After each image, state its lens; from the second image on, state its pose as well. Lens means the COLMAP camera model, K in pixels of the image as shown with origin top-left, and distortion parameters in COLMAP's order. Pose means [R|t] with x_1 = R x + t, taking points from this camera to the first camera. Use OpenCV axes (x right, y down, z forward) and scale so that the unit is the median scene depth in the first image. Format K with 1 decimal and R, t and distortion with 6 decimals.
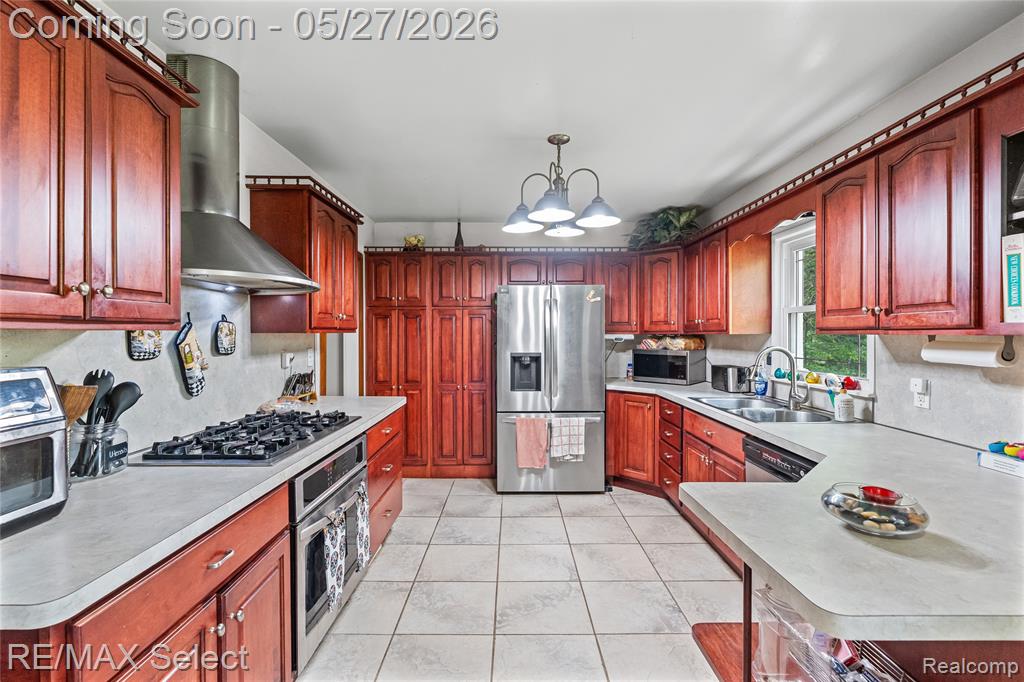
lens RADIAL K [[466.3, 0, 510.6], [0, 466.3, 335.4], [0, 0, 1]] dist [-0.005817, 0.001364]
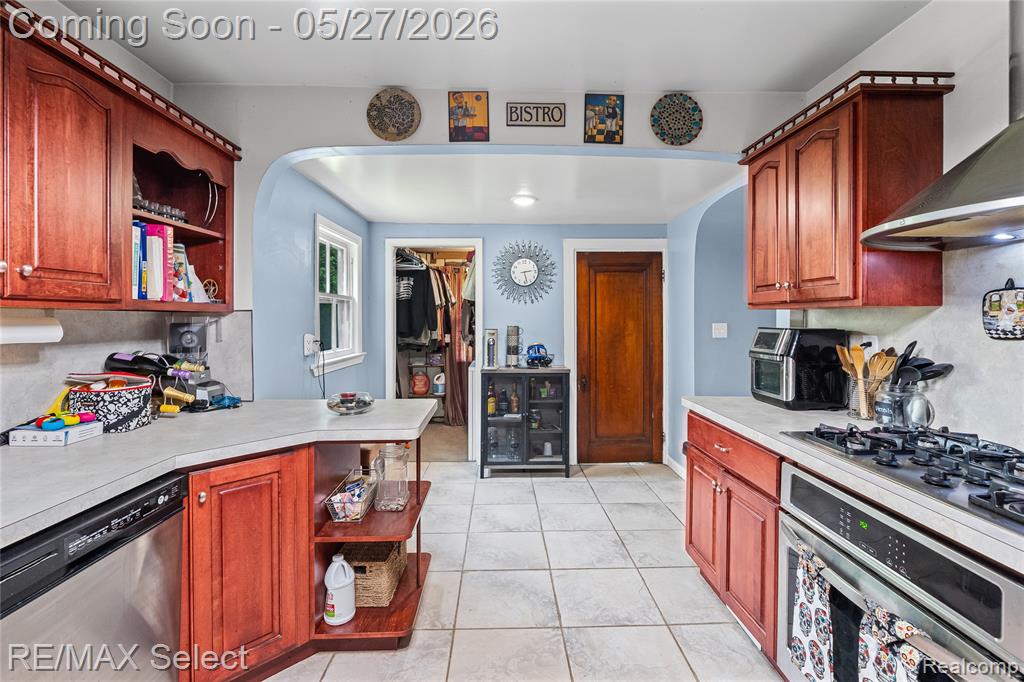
lens RADIAL K [[473.1, 0, 515.0], [0, 473.1, 321.9], [0, 0, 1]] dist [-0.015035, 0.007269]
pose [[-0.999467, -0.000854, -0.032628, 0.063107], [-0.001195, 0.999945, 0.010442, 0.008227], [0.032618, 0.010476, -0.999413, 1.051809]]
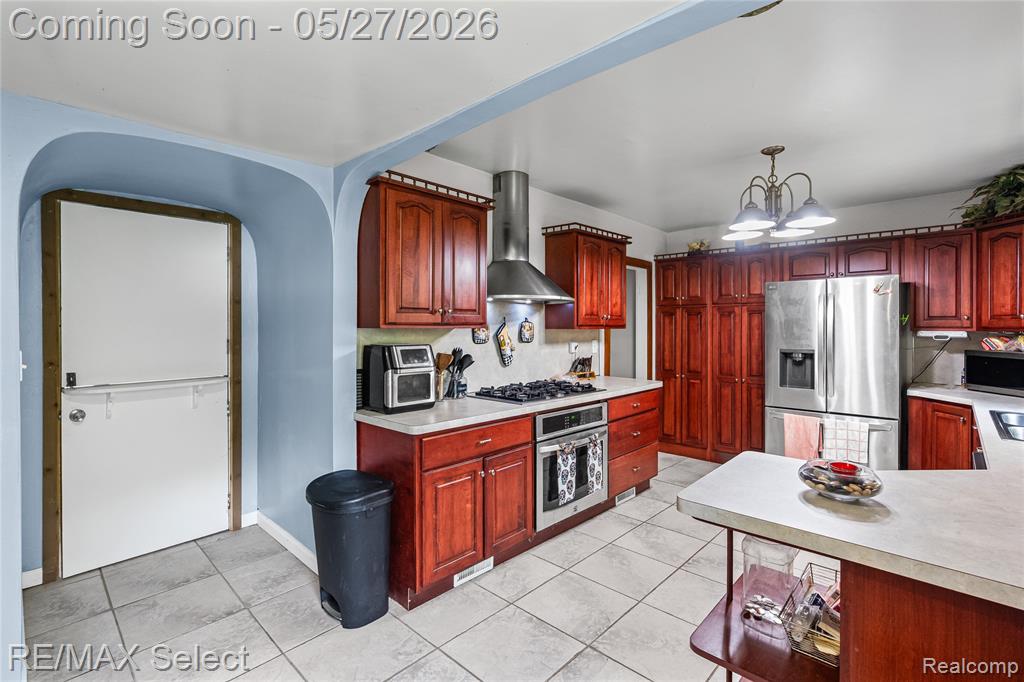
lens RADIAL K [[473.1, 0, 515.0], [0, 473.1, 321.9], [0, 0, 1]] dist [-0.015035, 0.007269]
pose [[0.729381, -0.005091, -0.684089, 0.361189], [-0.004413, 0.999916, -0.012147, -0.007127], [0.684093, 0.011878, 0.729298, -0.173294]]
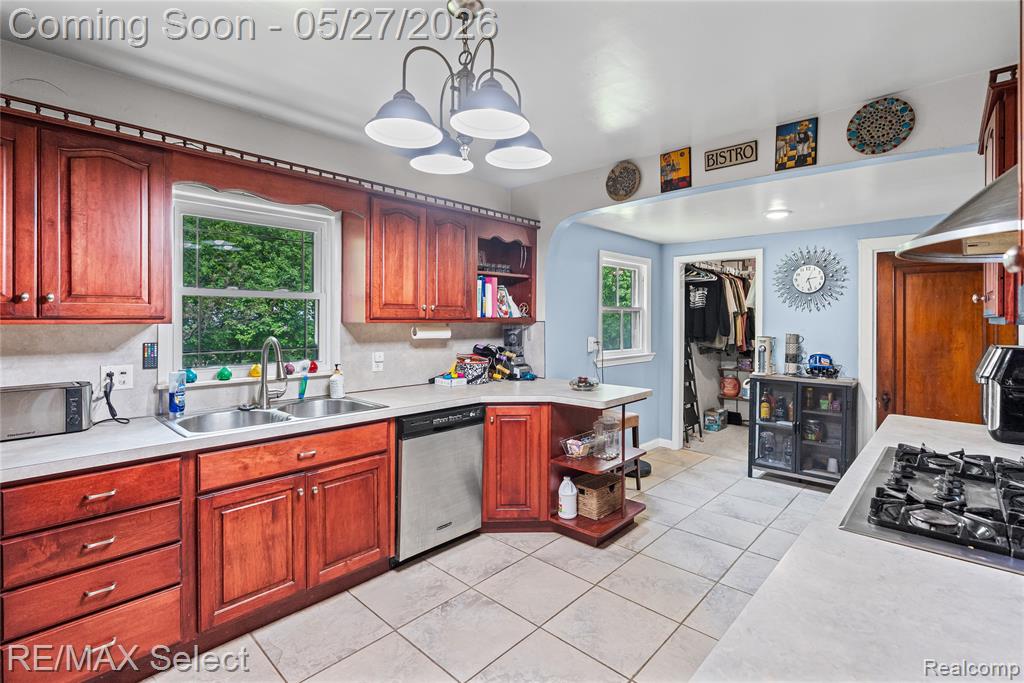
lens RADIAL K [[476.6, 0, 515.9], [0, 476.6, 322.0], [0, 0, 1]] dist [-0.002991, 0.000146]
pose [[-0.734491, -0.008011, 0.678571, -0.324225], [-0.001742, 0.999949, 0.009920, -0.012726], [-0.678616, 0.006104, -0.734468, 1.235381]]
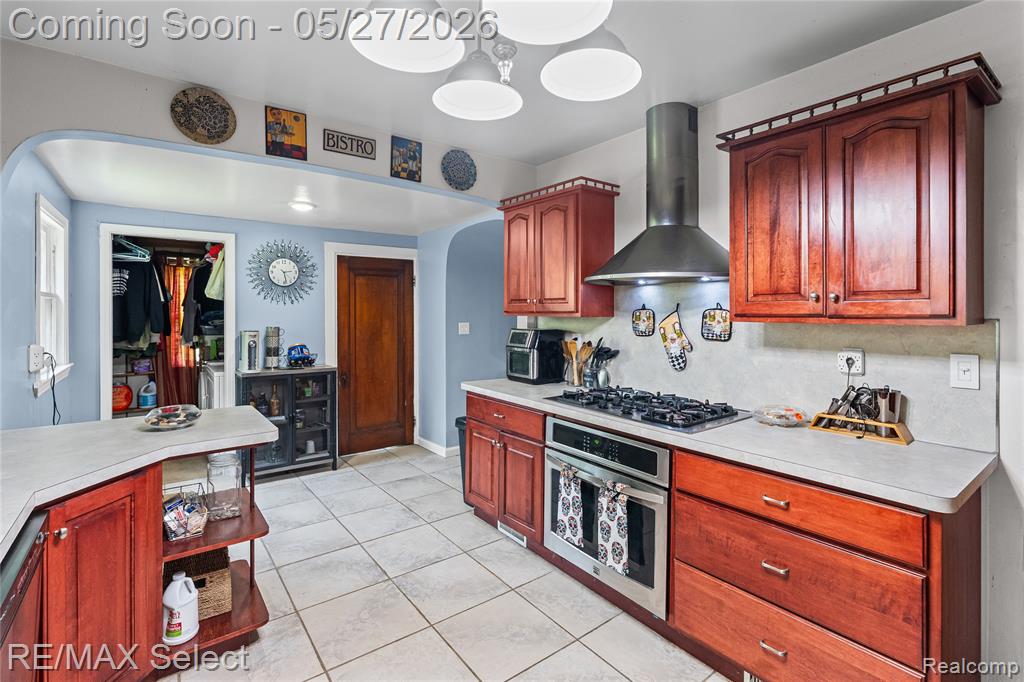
lens RADIAL K [[477.7, 0, 512.7], [0, 477.7, 314.1], [0, 0, 1]] dist [-0.002115, 0.000480]
pose [[-0.794577, 0.000486, -0.607163, 0.307384], [-0.006380, 0.999938, 0.009149, -0.018961], [0.607130, 0.011143, -0.794525, 1.171055]]
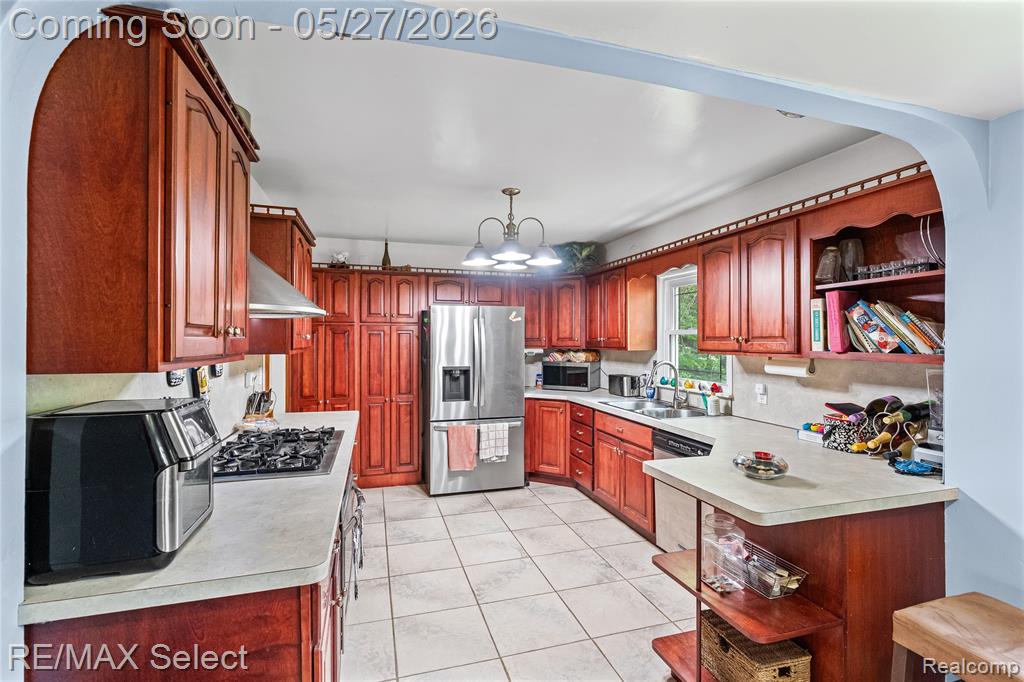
lens RADIAL K [[472.8, 0, 512.9], [0, 472.8, 336.7], [0, 0, 1]] dist [-0.003272, 0.000130]
pose [[0.956598, 0.004052, 0.291383, -0.215771], [-0.001008, 0.999943, -0.010598, -0.028063], [-0.291409, 0.009844, 0.956548, -0.145215]]
